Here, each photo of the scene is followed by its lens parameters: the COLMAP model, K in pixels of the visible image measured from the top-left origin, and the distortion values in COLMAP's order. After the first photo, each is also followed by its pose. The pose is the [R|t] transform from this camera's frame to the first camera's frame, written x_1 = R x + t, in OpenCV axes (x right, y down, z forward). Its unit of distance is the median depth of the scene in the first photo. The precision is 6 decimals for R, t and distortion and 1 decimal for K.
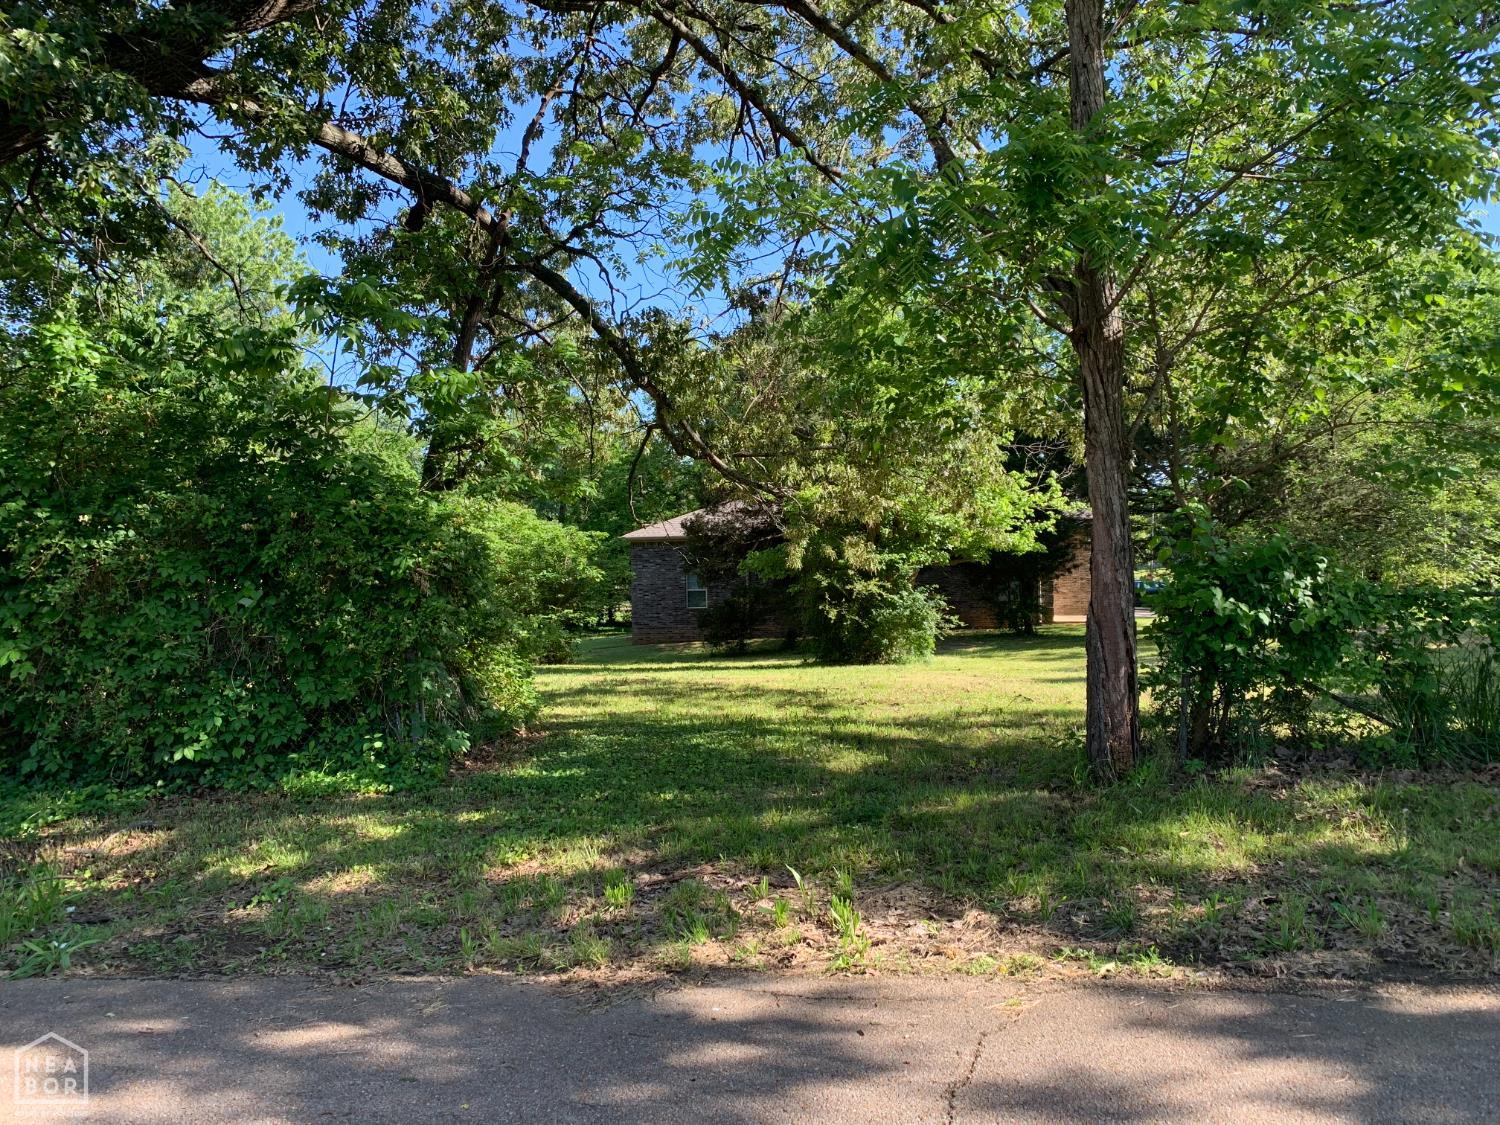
lens RADIAL K [[1125.0, 0, 730.5], [0, 1125.0, 567.0], [0, 0, 1]] dist [0.026721, -0.032819]
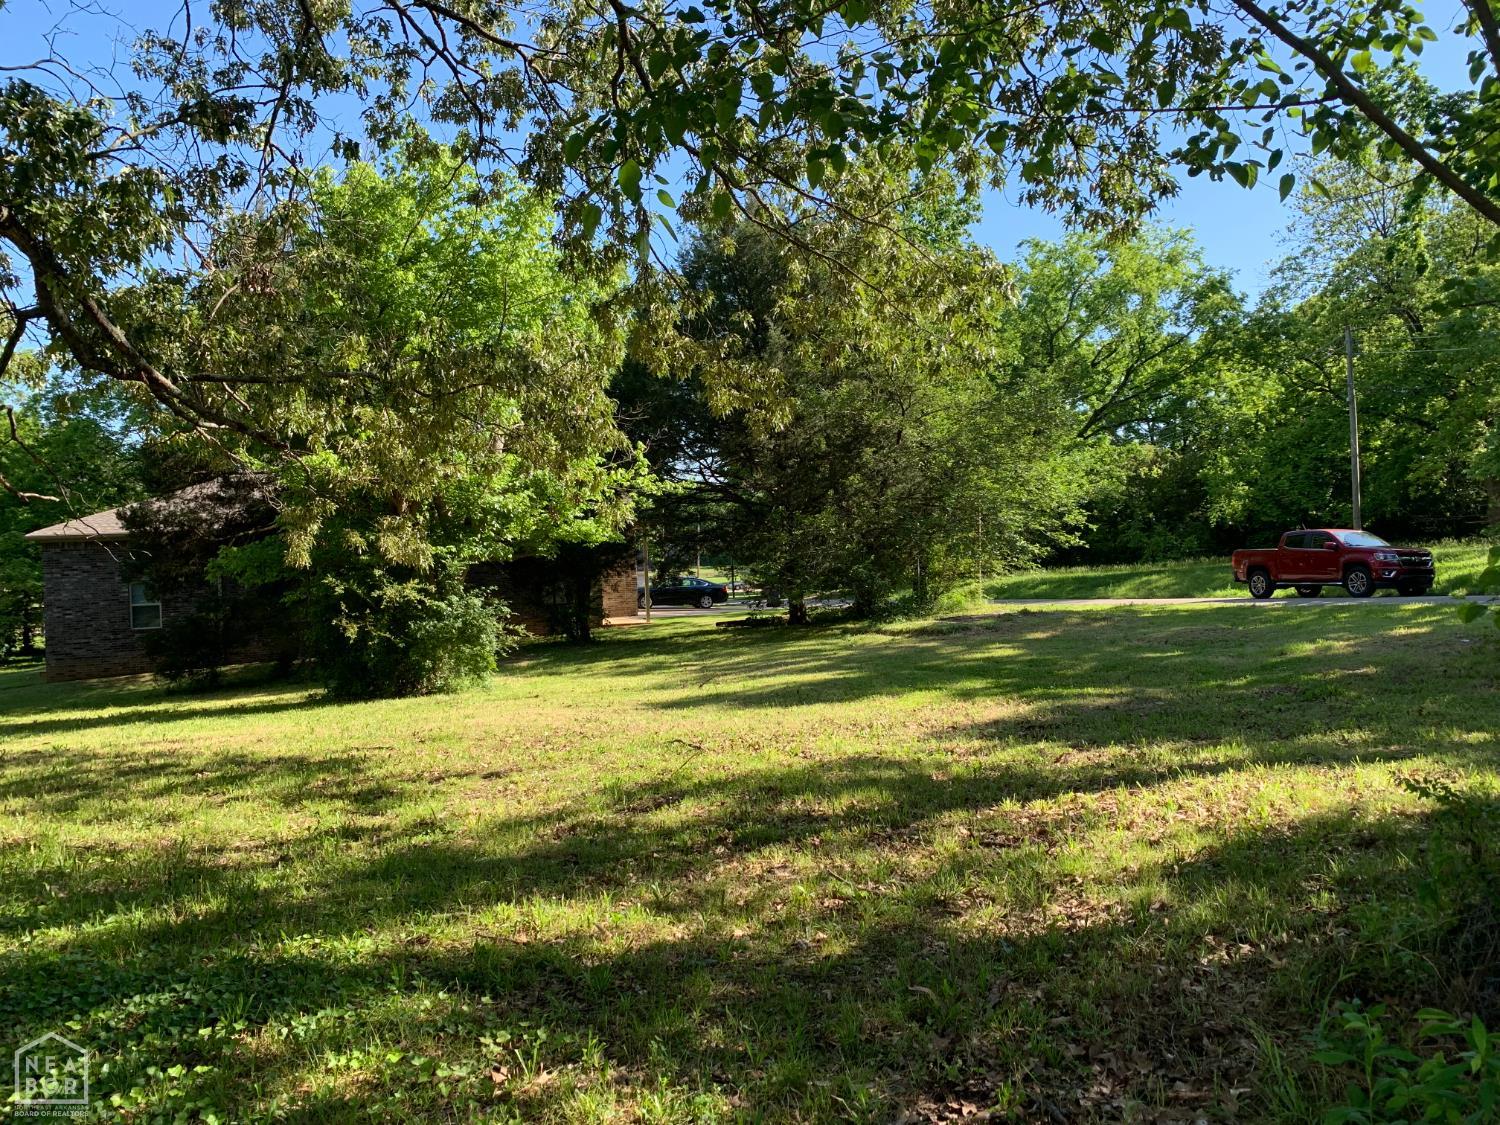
lens RADIAL K [[1143.5, 0, 778.6], [0, 1143.5, 559.4], [0, 0, 1]] dist [0.052345, -0.084681]
pose [[0.892629, -0.017041, 0.450469, 0.002287], [0.021577, 0.999755, -0.004936, 0.005758], [-0.450275, 0.014126, 0.892778, 0.213752]]
